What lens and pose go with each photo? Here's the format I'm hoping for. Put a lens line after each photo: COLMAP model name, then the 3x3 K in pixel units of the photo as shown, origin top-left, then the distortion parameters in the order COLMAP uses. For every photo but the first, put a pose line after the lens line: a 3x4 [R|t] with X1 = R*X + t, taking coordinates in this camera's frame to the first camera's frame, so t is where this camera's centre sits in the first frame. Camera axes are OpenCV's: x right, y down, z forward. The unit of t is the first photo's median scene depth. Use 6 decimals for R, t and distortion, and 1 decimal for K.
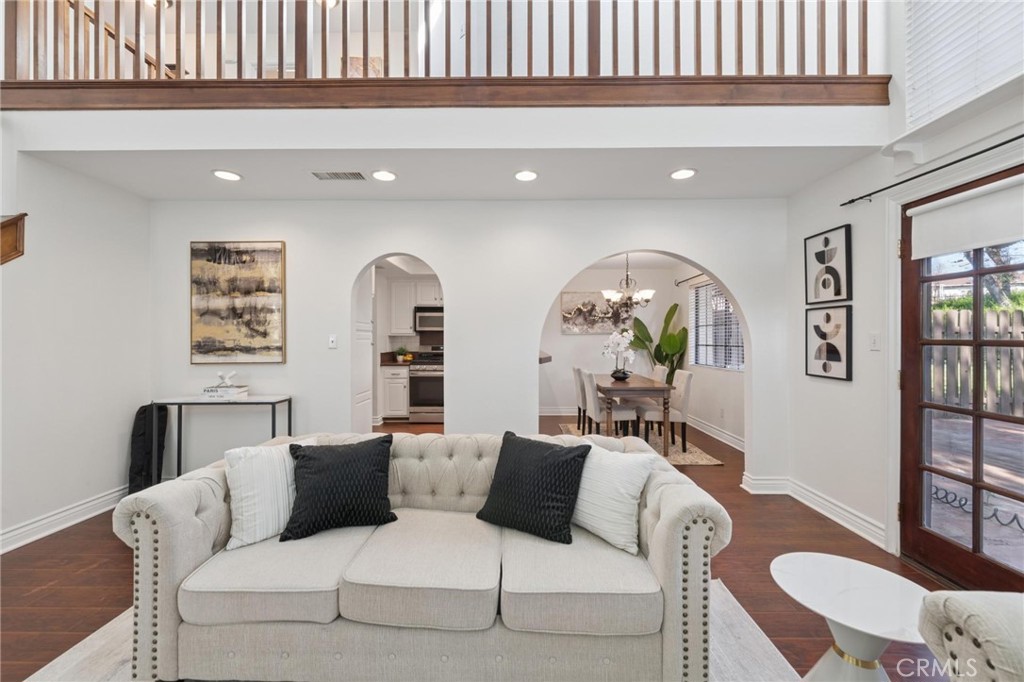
lens RADIAL K [[408.8, 0, 516.2], [0, 408.8, 339.6], [0, 0, 1]] dist [-0.002431, -0.000989]
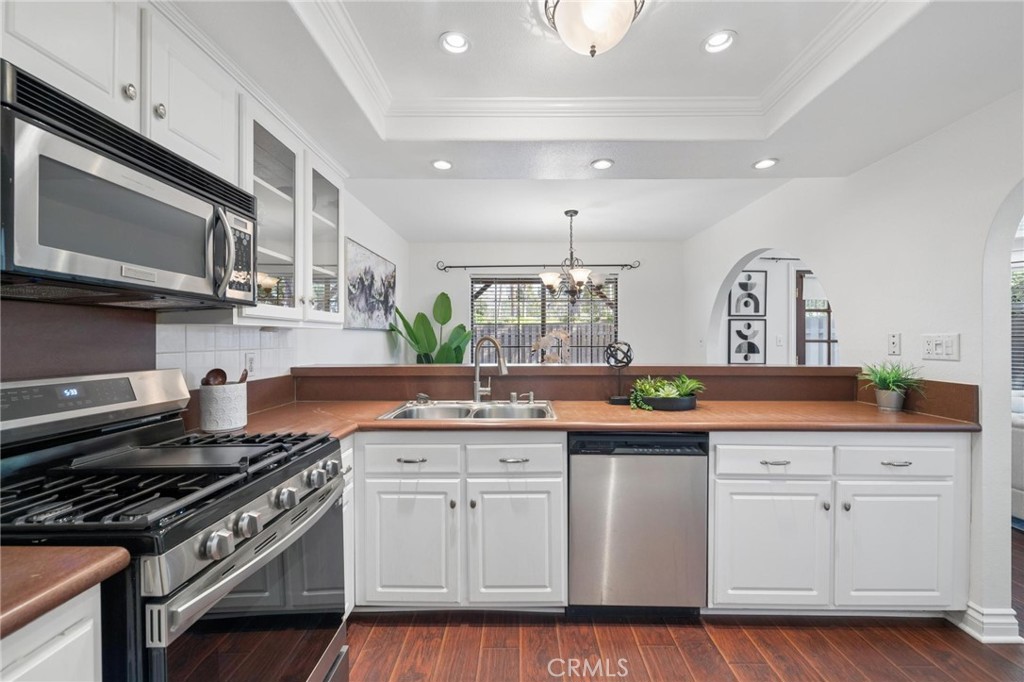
lens RADIAL K [[408.8, 0, 516.7], [0, 408.8, 339.6], [0, 0, 1]] dist [-0.002431, -0.000989]
pose [[-0.001166, 0.000905, 0.999999, -0.700321], [0.002338, 0.999997, -0.000902, -0.001329], [-0.999997, 0.002336, -0.001169, 1.649498]]
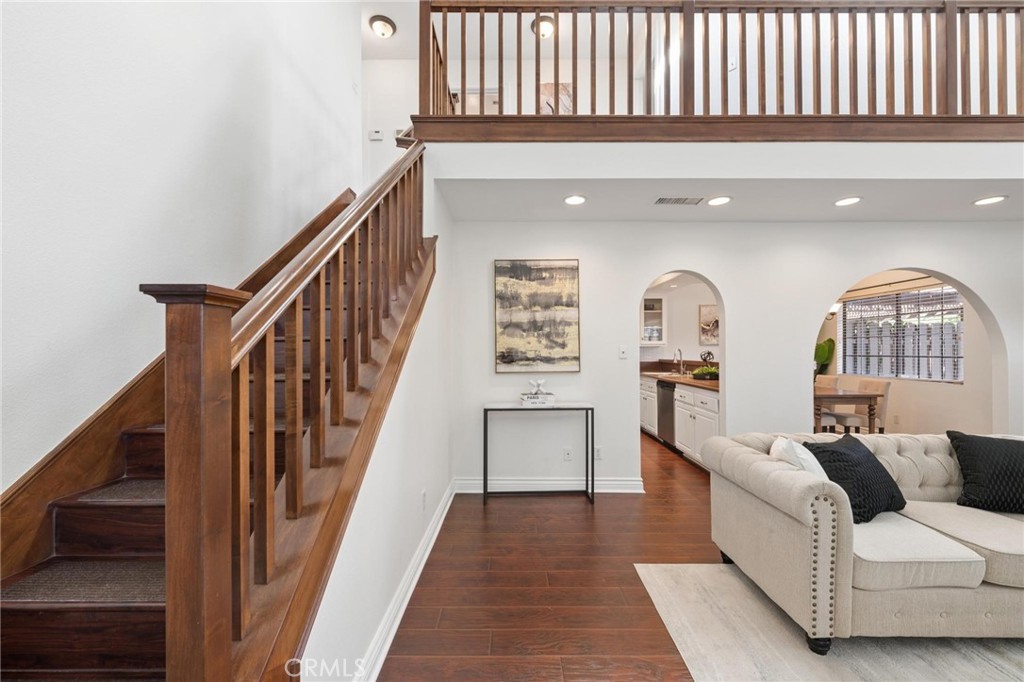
lens RADIAL K [[408.8, 0, 511.3], [0, 408.8, 349.1], [0, 0, 1]] dist [-0.002431, -0.000989]
pose [[0.999999, -0.000002, 0.001256, -0.754275], [0.000005, 0.999996, -0.002770, -0.000497], [-0.001256, 0.002770, 0.999995, -0.079007]]
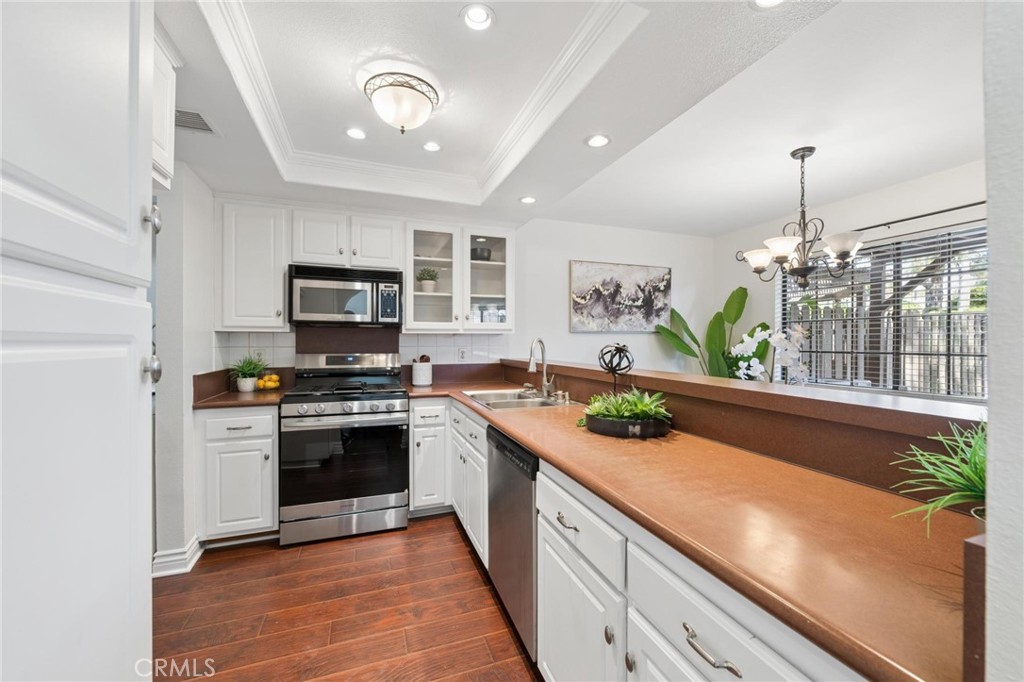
lens RADIAL K [[408.8, 0, 516.2], [0, 408.8, 339.7], [0, 0, 1]] dist [-0.002431, -0.000989]
pose [[0.934506, 0.004809, 0.355916, -0.341443], [-0.003288, 0.999983, -0.004877, -0.000051], [-0.355933, 0.003387, 0.934505, 0.986646]]
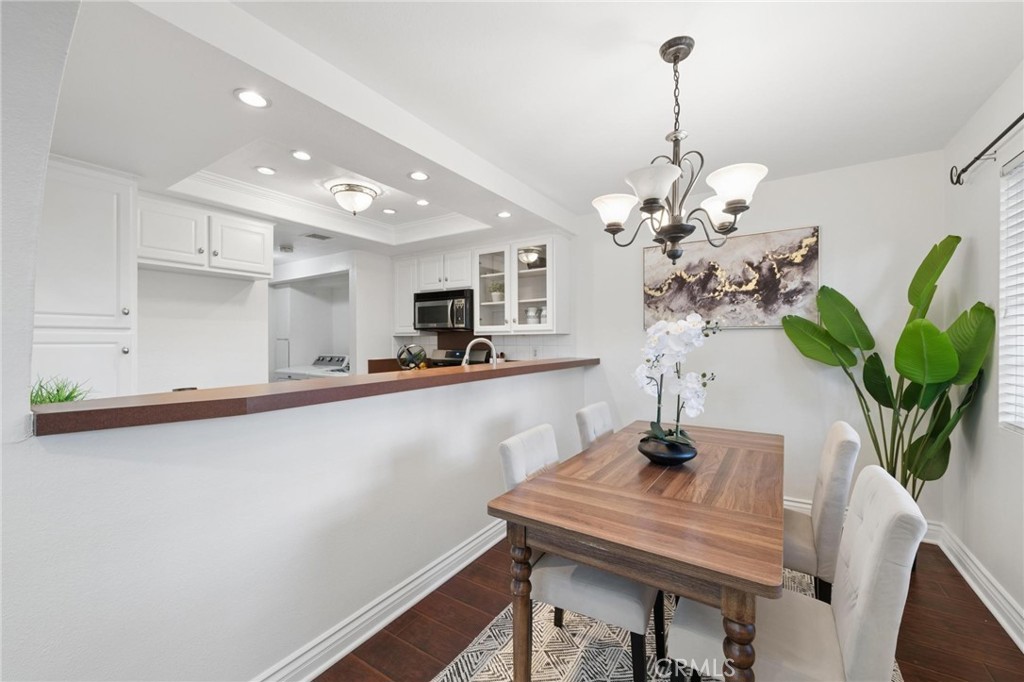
lens RADIAL K [[408.8, 0, 508.3], [0, 408.8, 341.5], [0, 0, 1]] dist [-0.002431, -0.000989]
pose [[0.842109, -0.000616, -0.539307, 0.498665], [0.001987, 0.999996, 0.001960, -0.002431], [0.539304, -0.002722, 0.842107, 0.977691]]
